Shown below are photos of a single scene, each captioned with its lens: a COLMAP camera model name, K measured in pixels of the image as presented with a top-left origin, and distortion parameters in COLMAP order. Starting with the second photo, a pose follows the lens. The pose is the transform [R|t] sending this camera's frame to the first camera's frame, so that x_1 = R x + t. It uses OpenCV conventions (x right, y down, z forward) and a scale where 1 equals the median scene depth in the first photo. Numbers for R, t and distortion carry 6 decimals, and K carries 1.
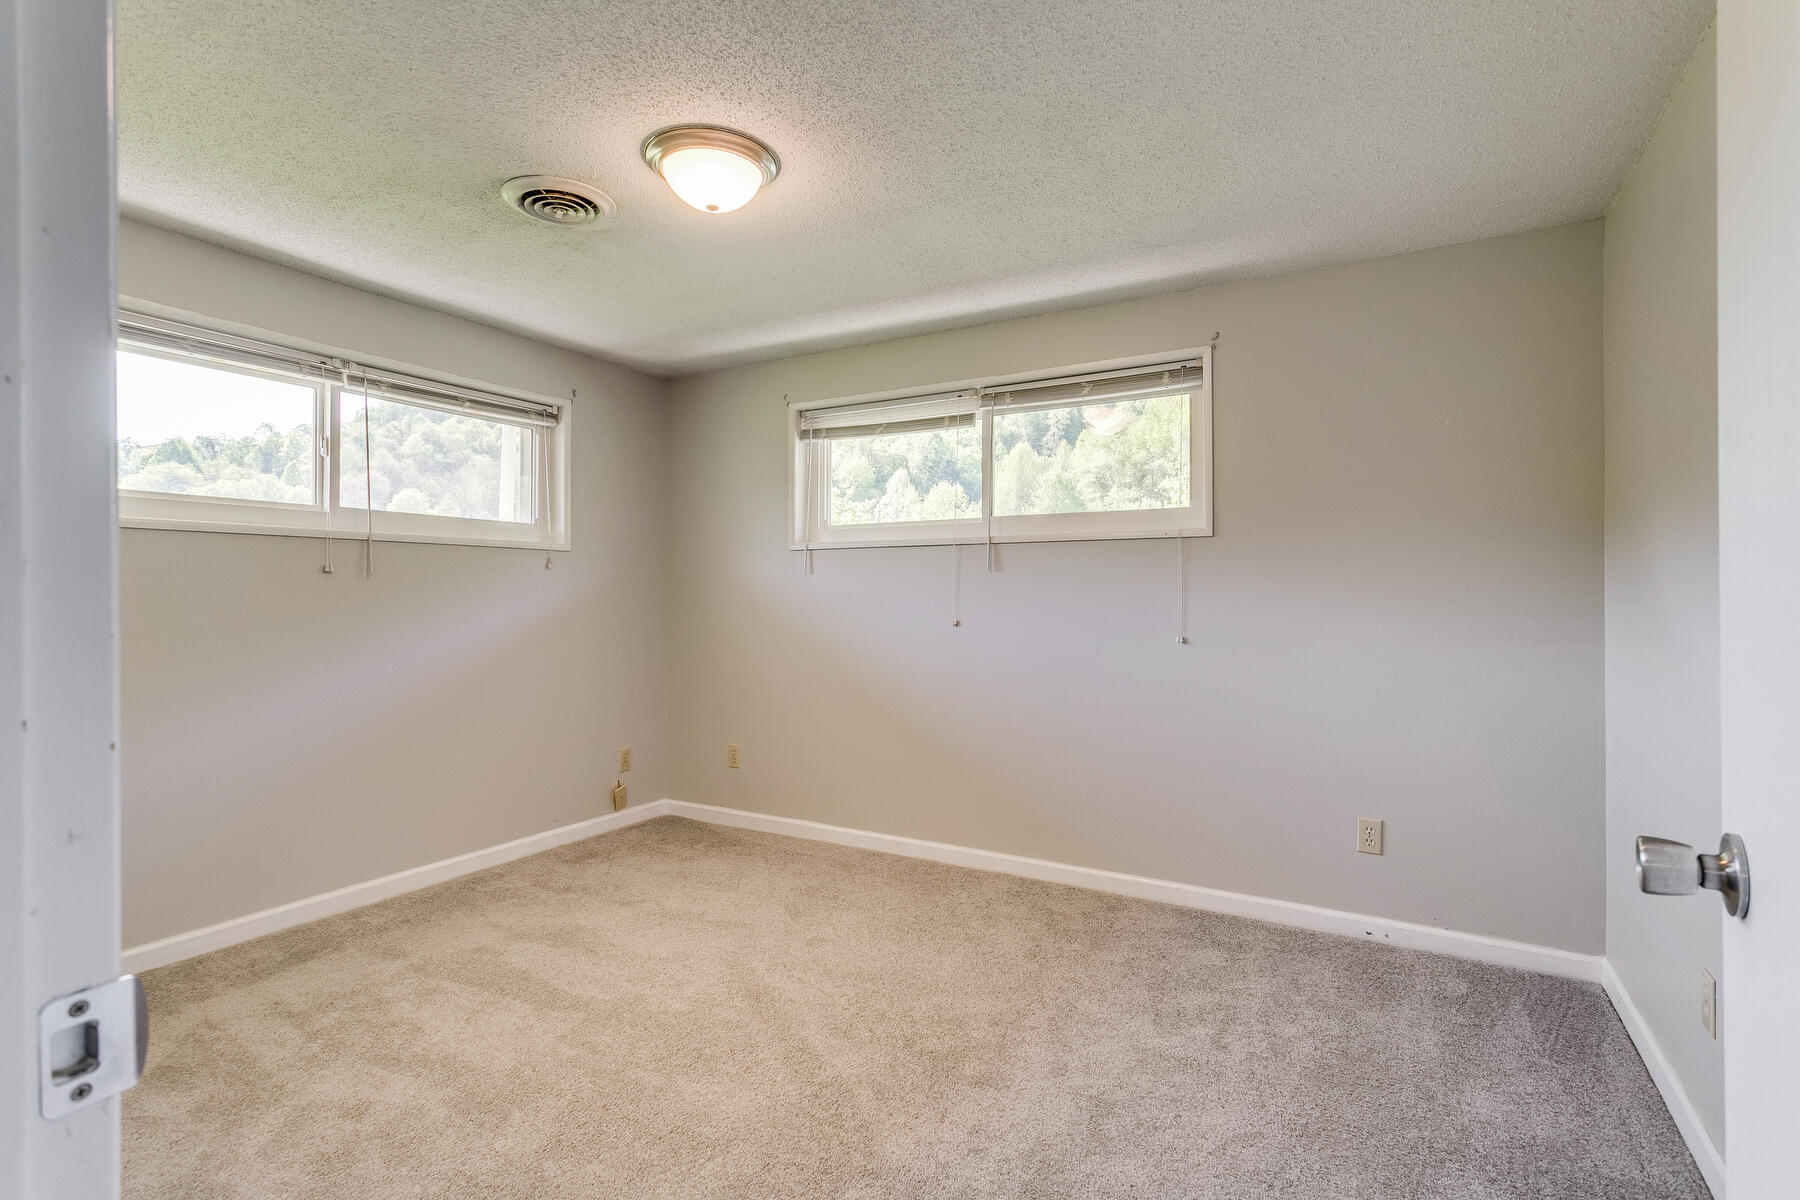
lens RADIAL K [[850.4, 0, 878.2], [0, 850.4, 590.8], [0, 0, 1]] dist [0.000611, 0.000055]
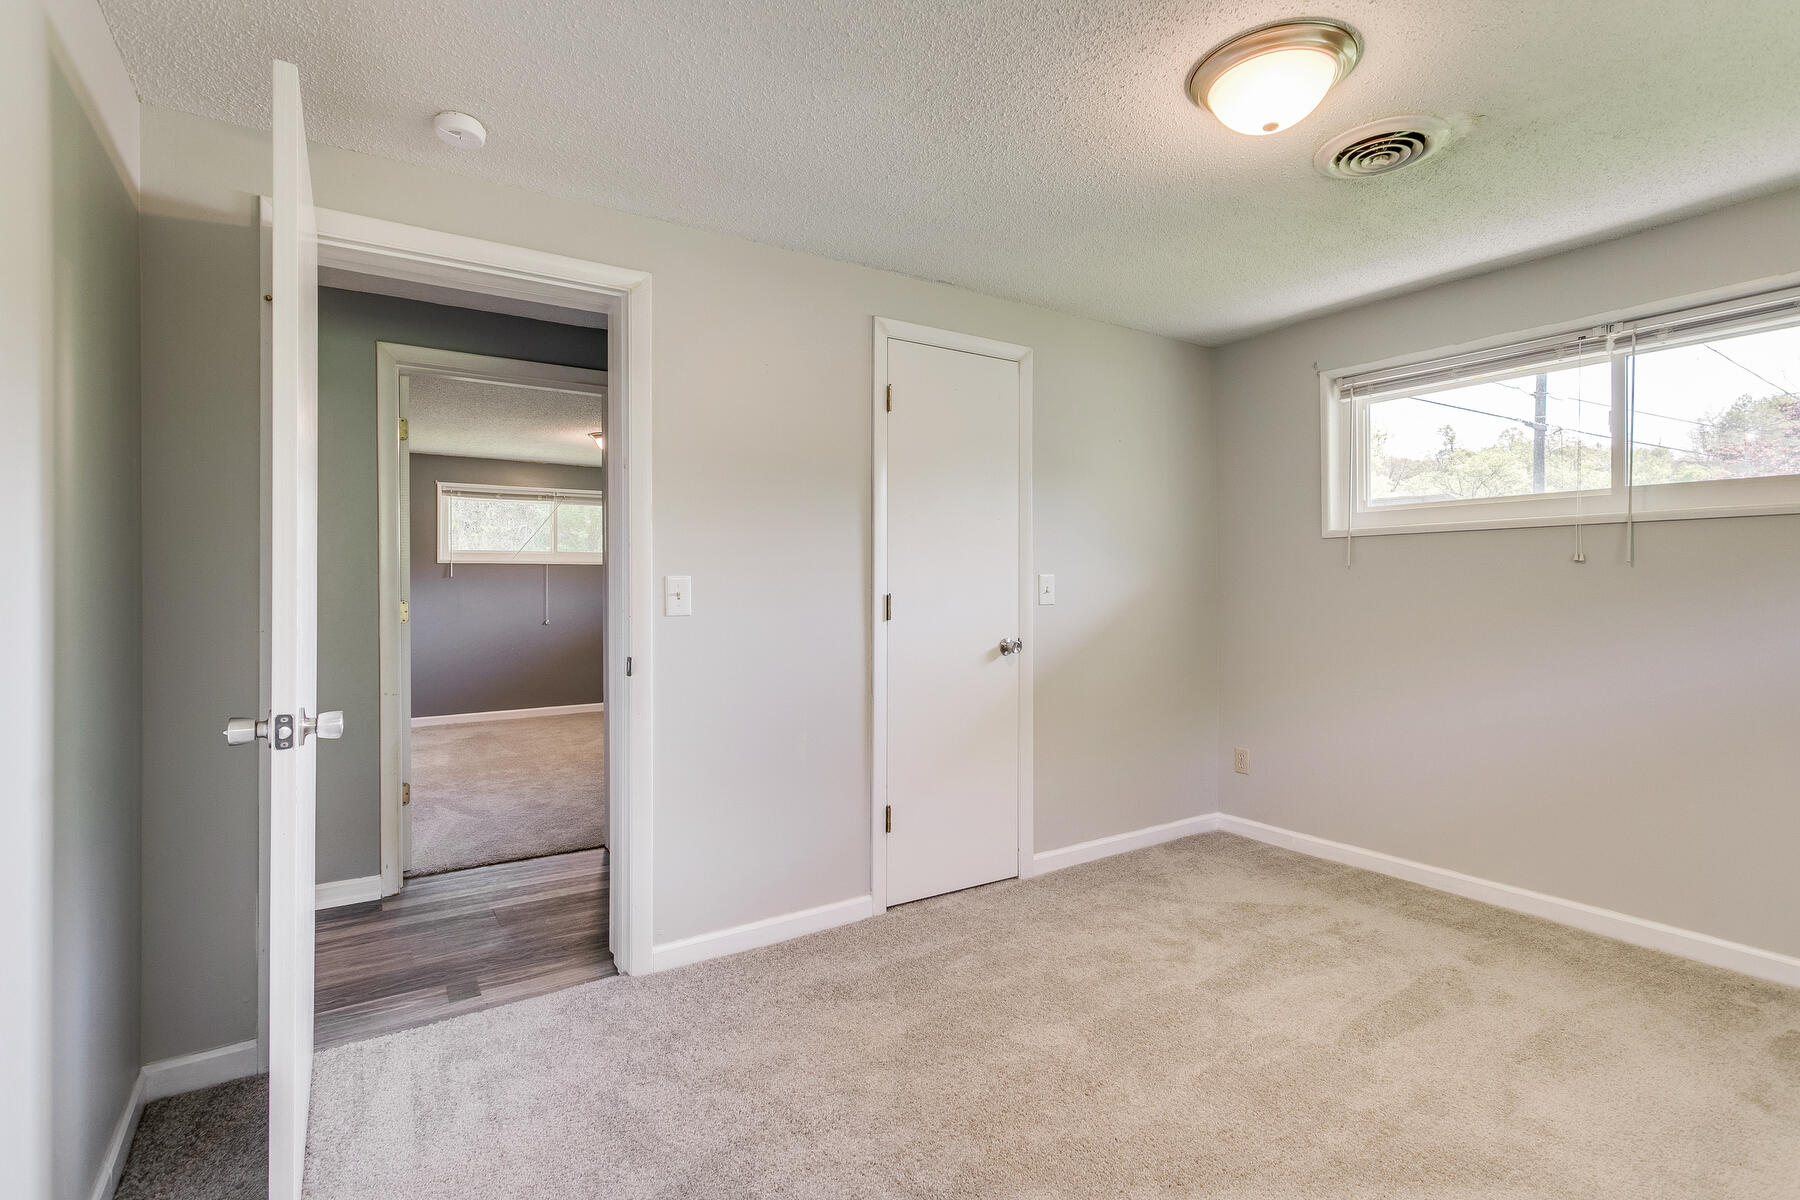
lens RADIAL K [[850.4, 0, 878.2], [0, 850.4, 590.8], [0, 0, 1]] dist [0.000611, 0.000055]
pose [[-0.446027, 0.023964, -0.894698, 0.694521], [0.024273, 0.999598, 0.014673, -0.031490], [0.894690, -0.015173, -0.446430, 0.948168]]
